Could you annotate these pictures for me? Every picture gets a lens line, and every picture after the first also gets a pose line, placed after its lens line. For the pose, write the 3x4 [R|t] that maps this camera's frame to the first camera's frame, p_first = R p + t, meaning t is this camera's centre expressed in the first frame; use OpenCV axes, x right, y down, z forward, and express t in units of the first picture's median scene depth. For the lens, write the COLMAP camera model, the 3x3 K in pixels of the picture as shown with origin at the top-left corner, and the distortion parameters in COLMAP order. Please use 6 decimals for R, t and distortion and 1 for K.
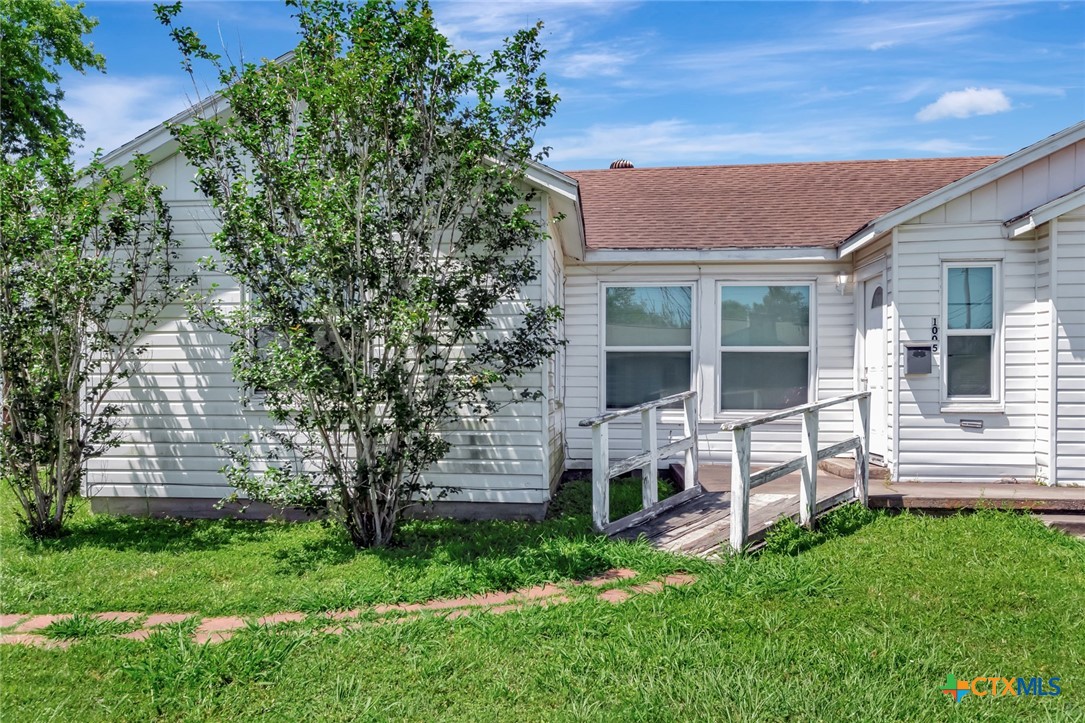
lens RADIAL K [[800.3, 0, 544.7], [0, 800.3, 398.2], [0, 0, 1]] dist [0.002687, -0.006786]
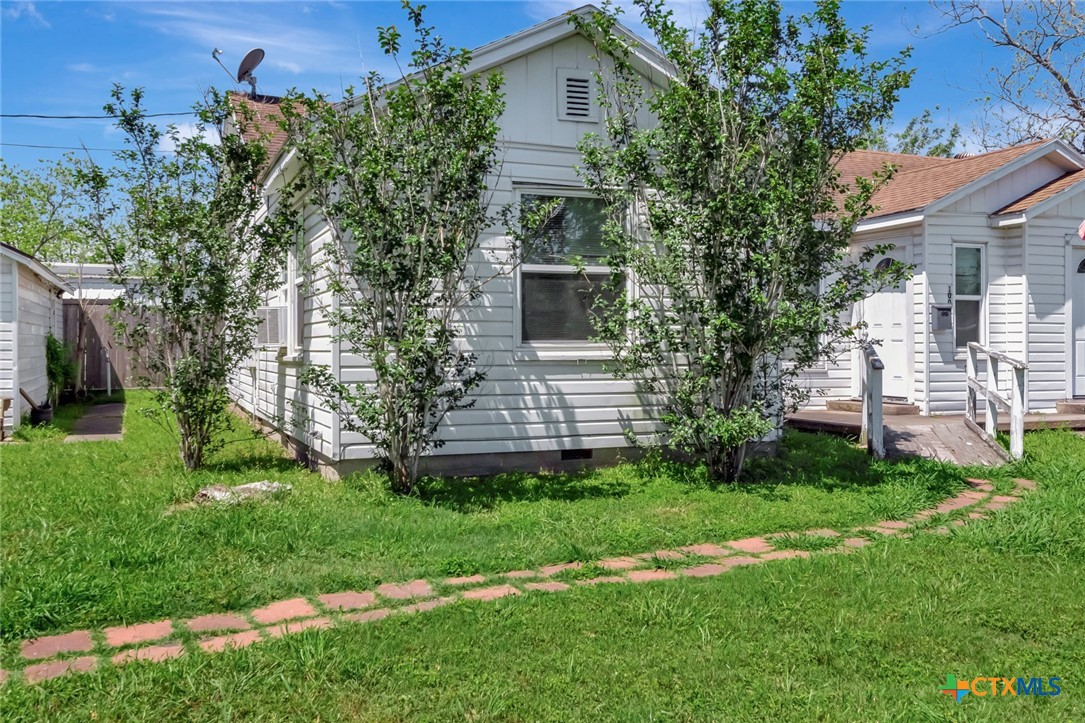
lens RADIAL K [[943.0, 0, 522.5], [0, 943.0, 338.1], [0, 0, 1]] dist [-0.003859, -0.008082]
pose [[0.887250, 0.005352, 0.461259, -0.808910], [0.005885, 0.999720, -0.022920, 0.013268], [-0.461252, 0.023051, 0.886970, -0.012041]]
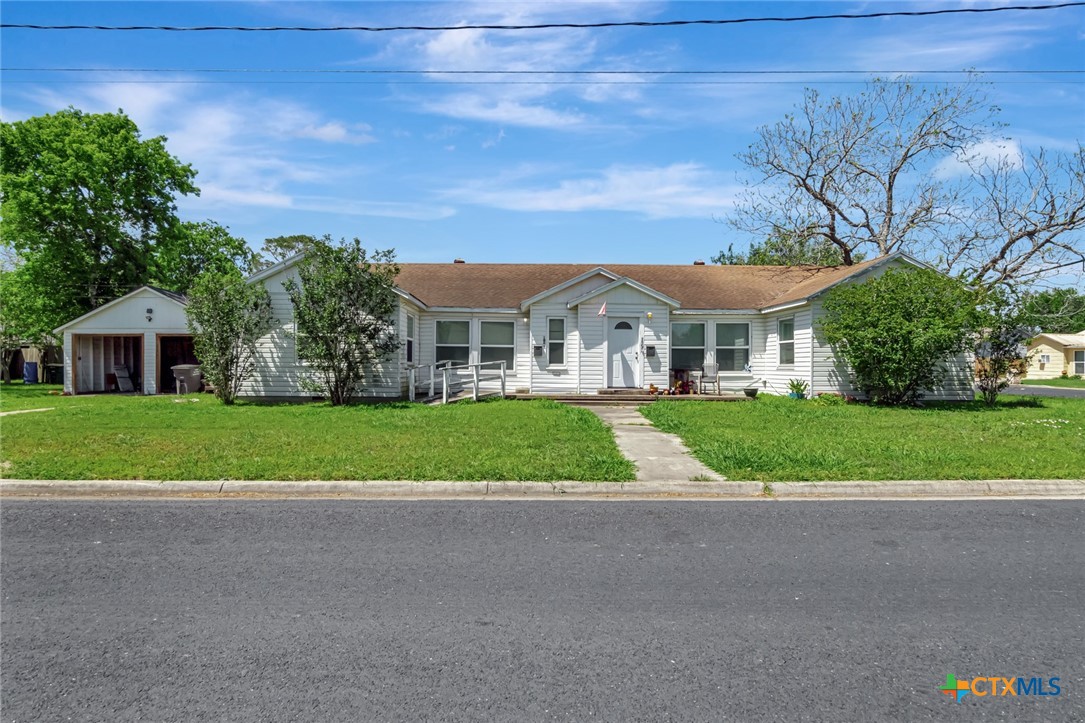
lens RADIAL K [[600.6, 0, 543.0], [0, 600.6, 363.2], [0, 0, 1]] dist [0.008251, 0.000698]
pose [[0.993826, 0.009383, 0.110555, 0.248374], [-0.006958, 0.999727, -0.022297, 0.044022], [-0.110734, 0.021390, 0.993620, -1.133758]]
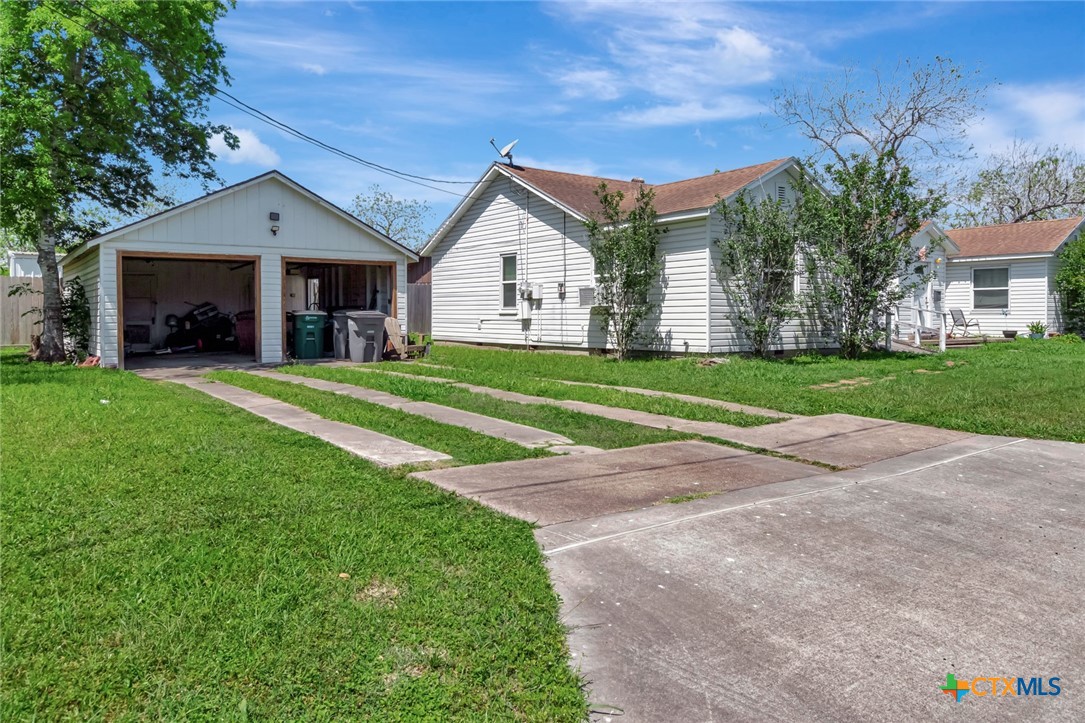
lens RADIAL K [[751.9, 0, 532.0], [0, 751.9, 350.6], [0, 0, 1]] dist [0.000349, 0.003960]
pose [[0.740018, -0.027614, 0.672020, -2.027373], [0.012187, 0.999543, 0.027651, 0.054230], [-0.672477, -0.012272, 0.740017, -0.095919]]
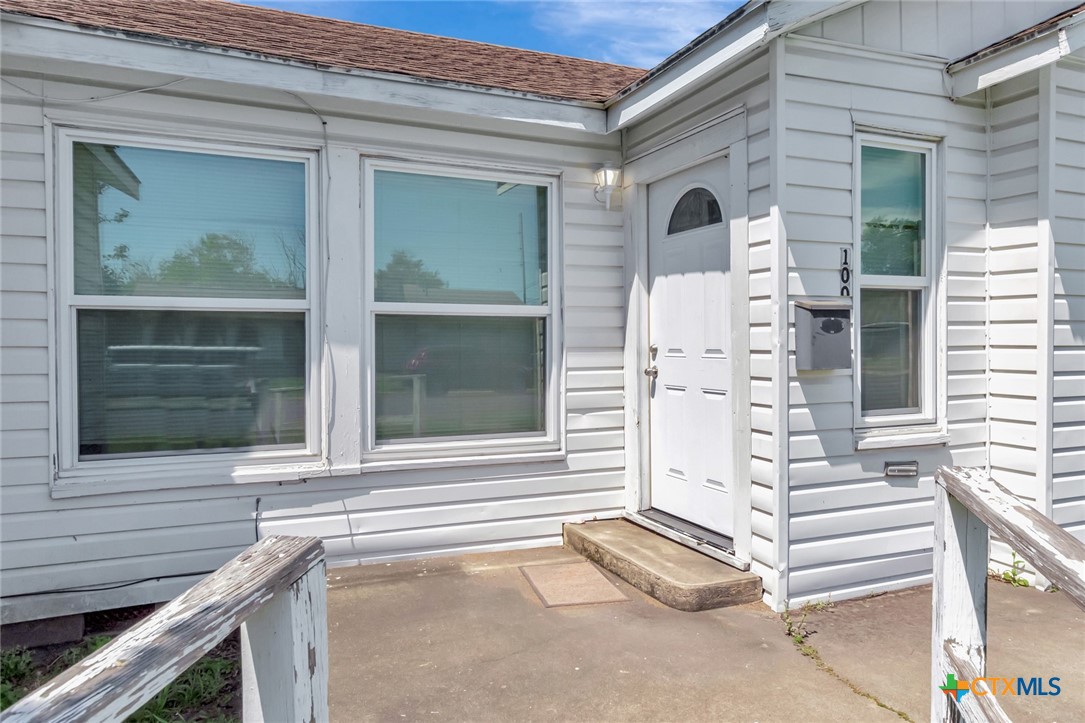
lens RADIAL K [[688.7, 0, 538.9], [0, 688.7, 352.3], [0, 0, 1]] dist [0.002964, 0.001669]
pose [[0.878628, -0.010170, 0.477399, 0.139138], [0.012476, 0.999921, -0.001659, -0.041499], [-0.477344, 0.007413, 0.878685, 0.737609]]
